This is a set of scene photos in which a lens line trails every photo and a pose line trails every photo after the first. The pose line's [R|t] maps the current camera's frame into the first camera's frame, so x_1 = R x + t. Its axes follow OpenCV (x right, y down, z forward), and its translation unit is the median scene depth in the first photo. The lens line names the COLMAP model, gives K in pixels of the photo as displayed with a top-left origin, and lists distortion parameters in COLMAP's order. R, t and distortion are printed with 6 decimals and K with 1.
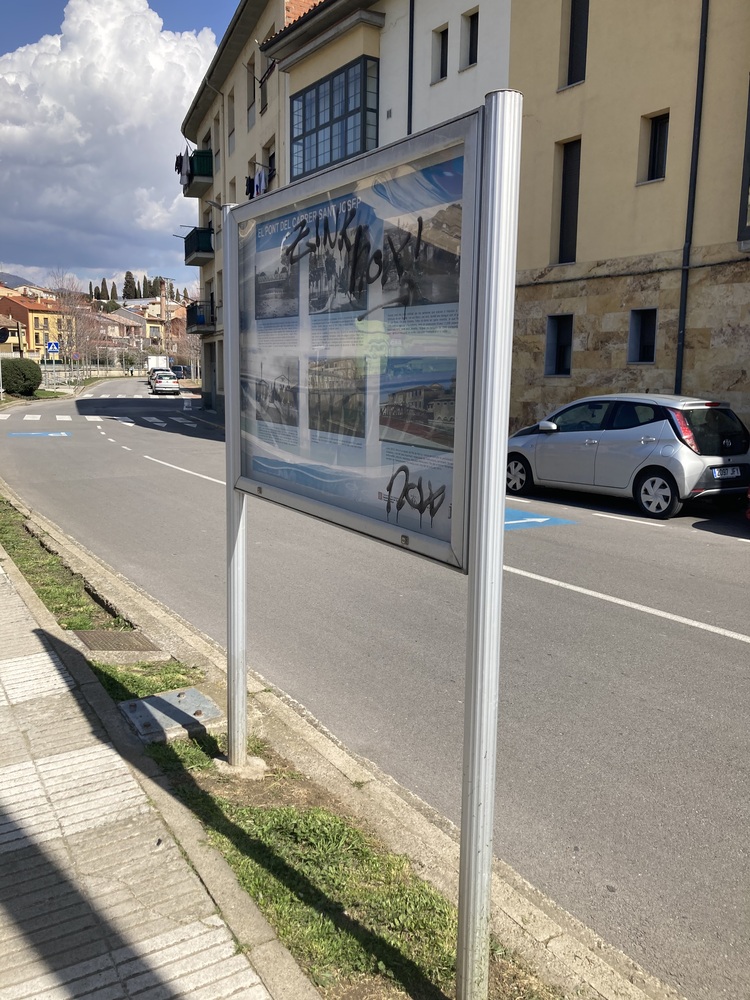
lens RADIAL K [[813.9, 0, 375.0], [0, 813.9, 500.0], [0, 0, 1]] dist [0.027200, -0.066180]
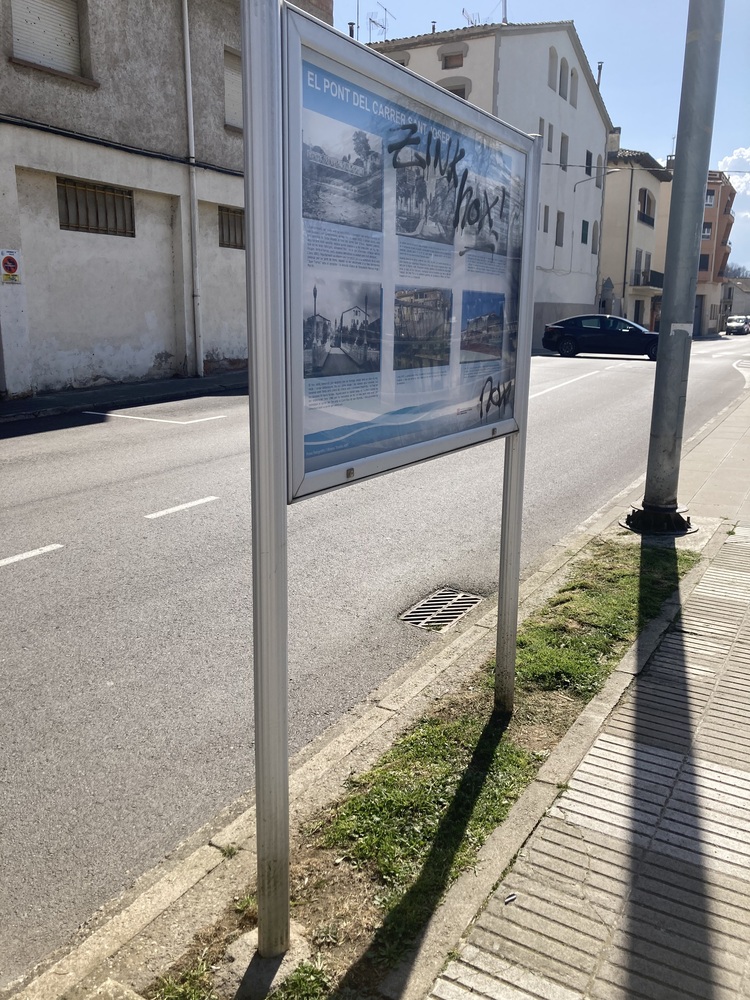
lens RADIAL K [[813.3, 0, 392.9], [0, 813.3, 499.5], [0, 0, 1]] dist [0.010315, 0.012824]
pose [[-0.479799, -0.215982, 0.850379, -0.446655], [0.118454, 0.944407, 0.306698, -0.117836], [-0.869345, 0.247884, -0.427542, 0.742901]]
